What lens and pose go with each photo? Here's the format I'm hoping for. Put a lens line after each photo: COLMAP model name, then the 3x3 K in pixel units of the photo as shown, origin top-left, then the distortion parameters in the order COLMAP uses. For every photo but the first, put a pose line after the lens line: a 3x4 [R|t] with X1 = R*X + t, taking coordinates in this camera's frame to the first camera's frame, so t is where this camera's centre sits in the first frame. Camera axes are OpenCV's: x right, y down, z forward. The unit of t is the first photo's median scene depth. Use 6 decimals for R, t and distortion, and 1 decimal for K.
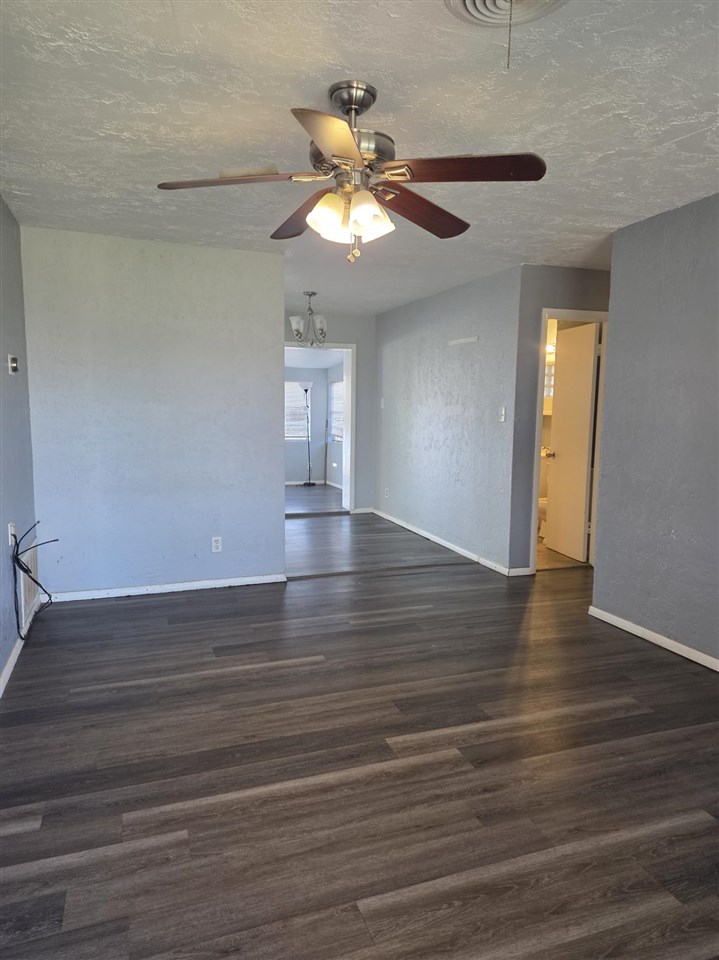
lens RADIAL K [[632.2, 0, 357.5], [0, 632.2, 479.5], [0, 0, 1]] dist [0.030489, -0.001947]
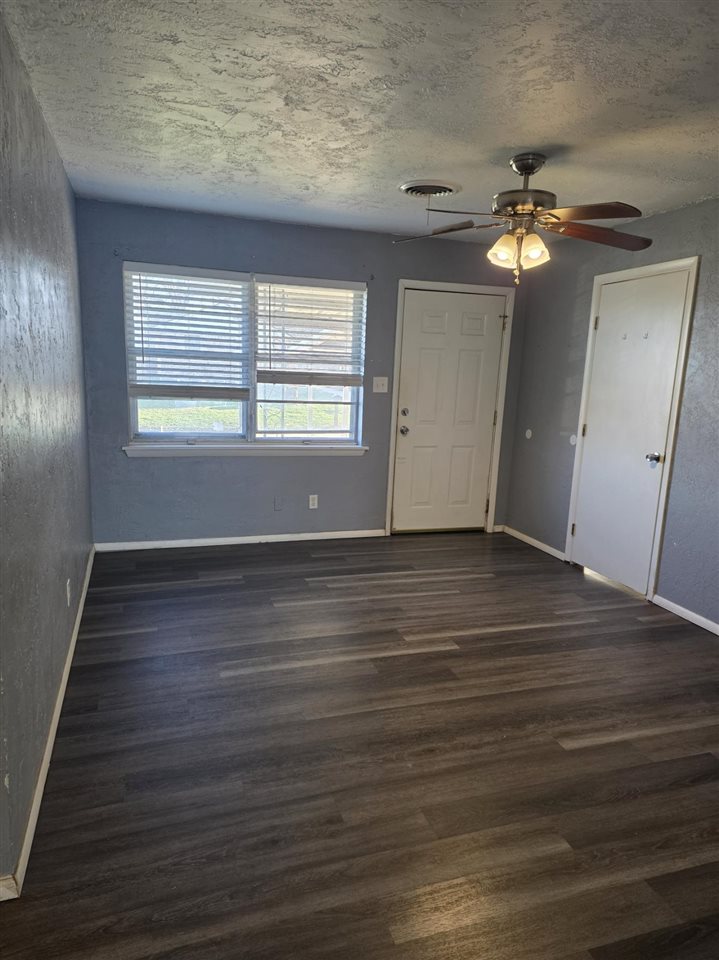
lens RADIAL K [[632.2, 0, 359.2], [0, 632.2, 481.3], [0, 0, 1]] dist [0.030489, -0.001947]
pose [[-0.998569, -0.050819, 0.016669, 0.250150], [-0.043465, 0.952710, 0.300756, -0.301949], [-0.031165, 0.299601, -0.953555, 2.188549]]
